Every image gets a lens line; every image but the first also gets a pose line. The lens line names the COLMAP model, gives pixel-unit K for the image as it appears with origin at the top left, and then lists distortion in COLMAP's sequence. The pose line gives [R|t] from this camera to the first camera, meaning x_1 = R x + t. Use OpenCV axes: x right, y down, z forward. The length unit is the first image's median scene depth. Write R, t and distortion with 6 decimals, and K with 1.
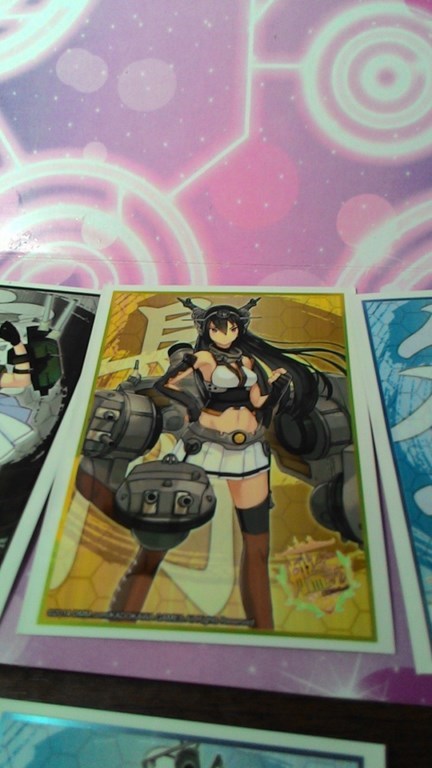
lens RADIAL K [[599.9, 0, 216.0], [0, 599.9, 384.0], [0, 0, 1]] dist [0.116293, -0.204223]
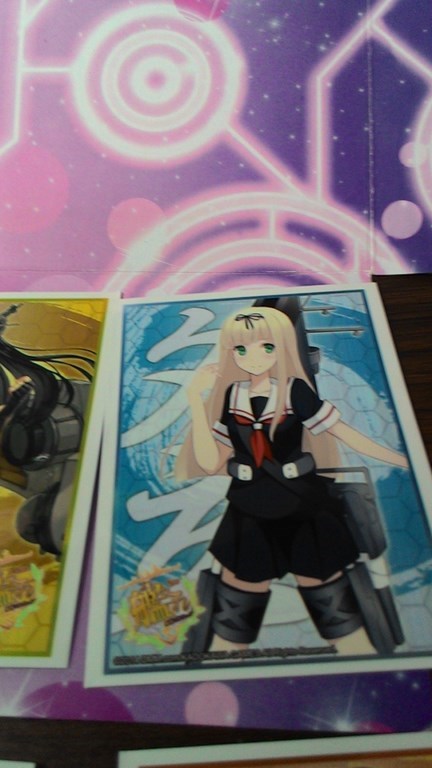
lens RADIAL K [[599.9, 0, 216.0], [0, 599.9, 384.0], [0, 0, 1]] dist [0.116293, -0.204223]
pose [[0.998634, -0.030829, 0.042180, 0.376198], [0.031205, 0.999479, -0.008284, 0.003944], [-0.041902, 0.009589, 0.999076, 0.009860]]
